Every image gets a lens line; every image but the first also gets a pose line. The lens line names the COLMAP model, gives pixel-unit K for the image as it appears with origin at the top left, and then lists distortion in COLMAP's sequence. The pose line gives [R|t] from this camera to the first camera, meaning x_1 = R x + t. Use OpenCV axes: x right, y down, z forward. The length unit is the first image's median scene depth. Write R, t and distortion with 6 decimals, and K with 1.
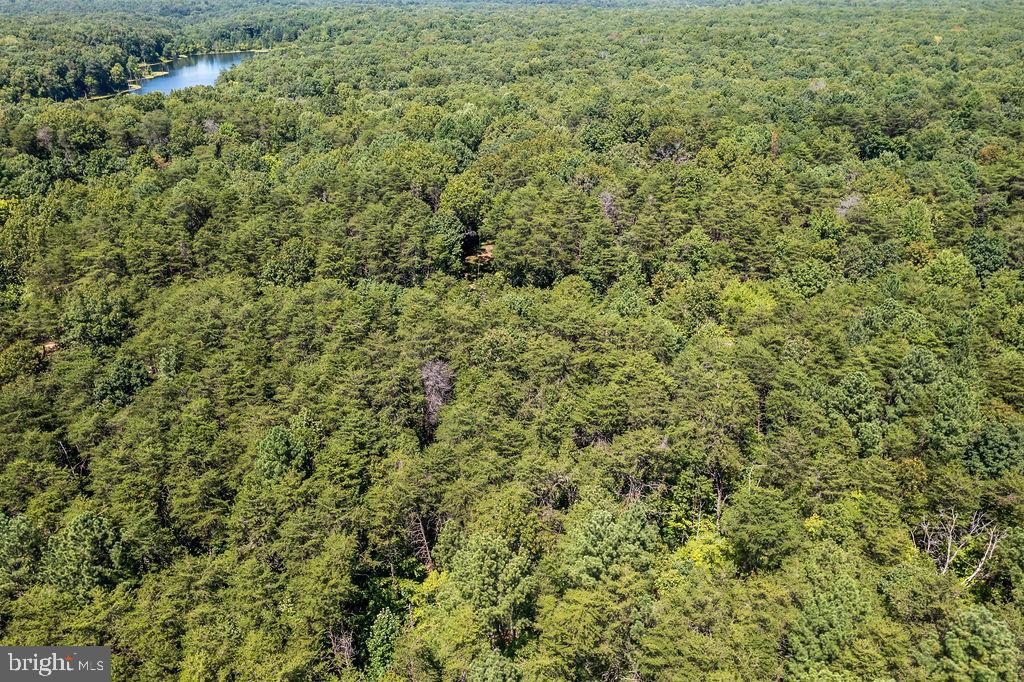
lens RADIAL K [[831.1, 0, 512.0], [0, 831.1, 341.0], [0, 0, 1]] dist [-0.001021, -0.000113]
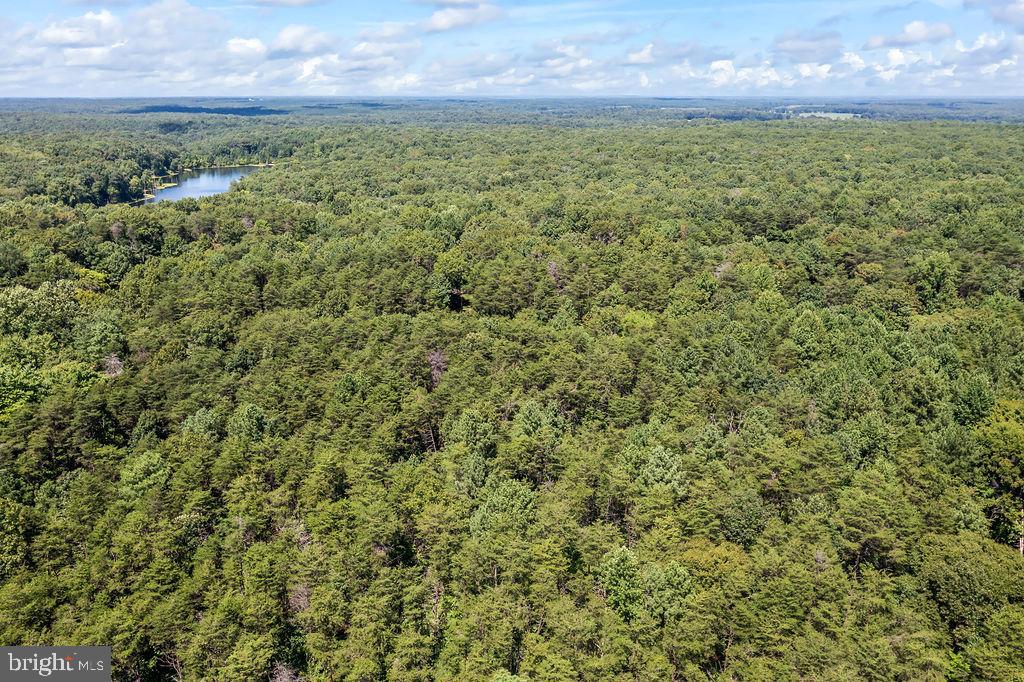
lens RADIAL K [[831.1, 0, 512.0], [0, 831.1, 341.0], [0, 0, 1]] dist [-0.001021, -0.000113]
pose [[0.999614, -0.003751, 0.027538, 0.004177], [0.007252, 0.991725, -0.128172, 0.096418], [-0.026829, 0.128322, 0.991370, -0.270422]]
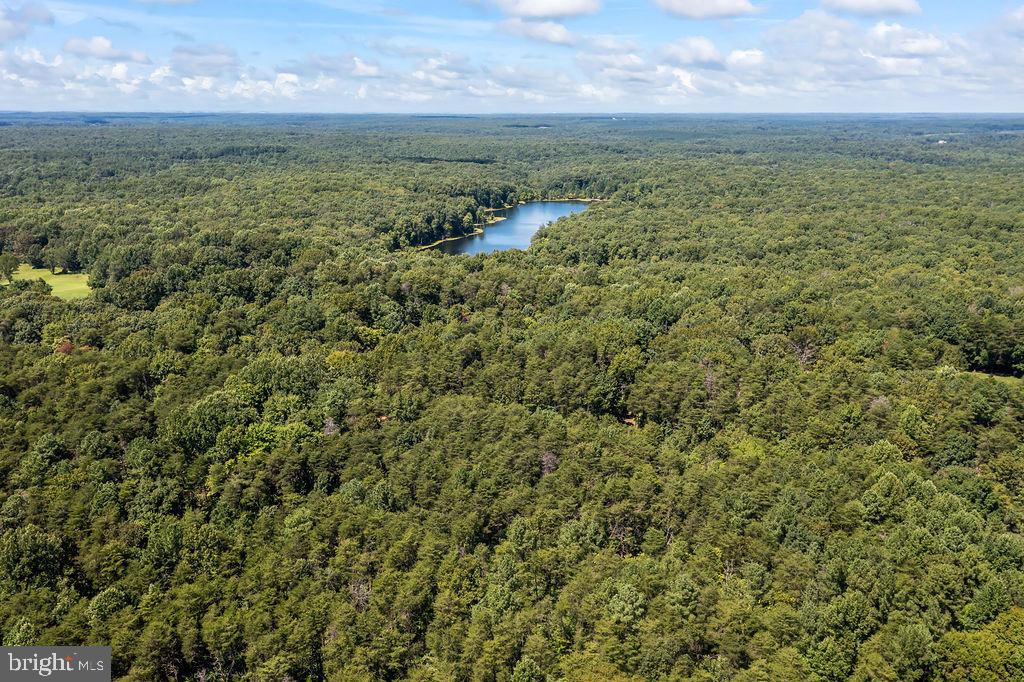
lens RADIAL K [[831.1, 0, 512.0], [0, 831.1, 341.0], [0, 0, 1]] dist [-0.001021, -0.000113]
pose [[0.924624, 0.111803, -0.364103, 0.235233], [-0.163401, 0.979946, -0.114042, 0.001221], [0.344051, 0.164940, 0.924350, -0.415938]]
